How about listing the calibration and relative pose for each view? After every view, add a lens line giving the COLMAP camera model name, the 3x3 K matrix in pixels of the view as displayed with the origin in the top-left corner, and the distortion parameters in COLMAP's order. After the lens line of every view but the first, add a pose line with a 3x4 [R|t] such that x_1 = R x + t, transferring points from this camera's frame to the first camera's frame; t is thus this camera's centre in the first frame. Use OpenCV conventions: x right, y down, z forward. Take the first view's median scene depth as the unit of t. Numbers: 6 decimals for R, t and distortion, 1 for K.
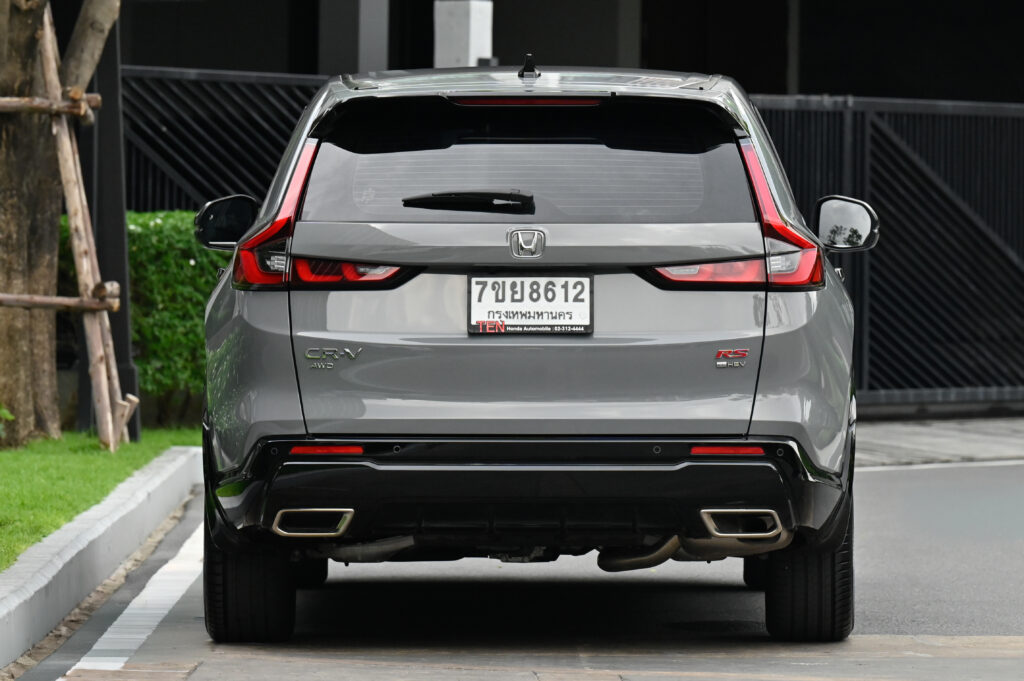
lens RADIAL K [[7672.7, 0, 512.0], [0, 7672.7, 340.5], [0, 0, 1]] dist [0.060359, 10.621081]
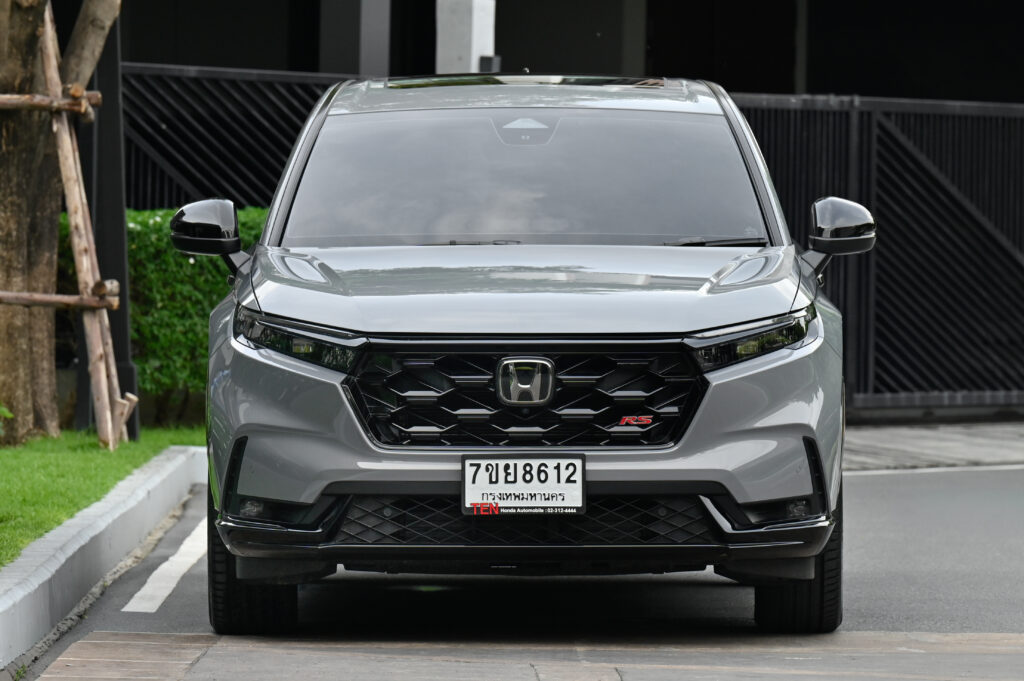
lens RADIAL K [[6208.5, 0, 512.0], [0, 6208.5, 340.5], [0, 0, 1]] dist [0.002636, 12.302817]
pose [[0.999988, 0.004068, 0.002781, -0.002343], [-0.004080, 0.999983, 0.004279, -0.003442], [-0.002763, -0.004291, 0.999987, 0.193372]]
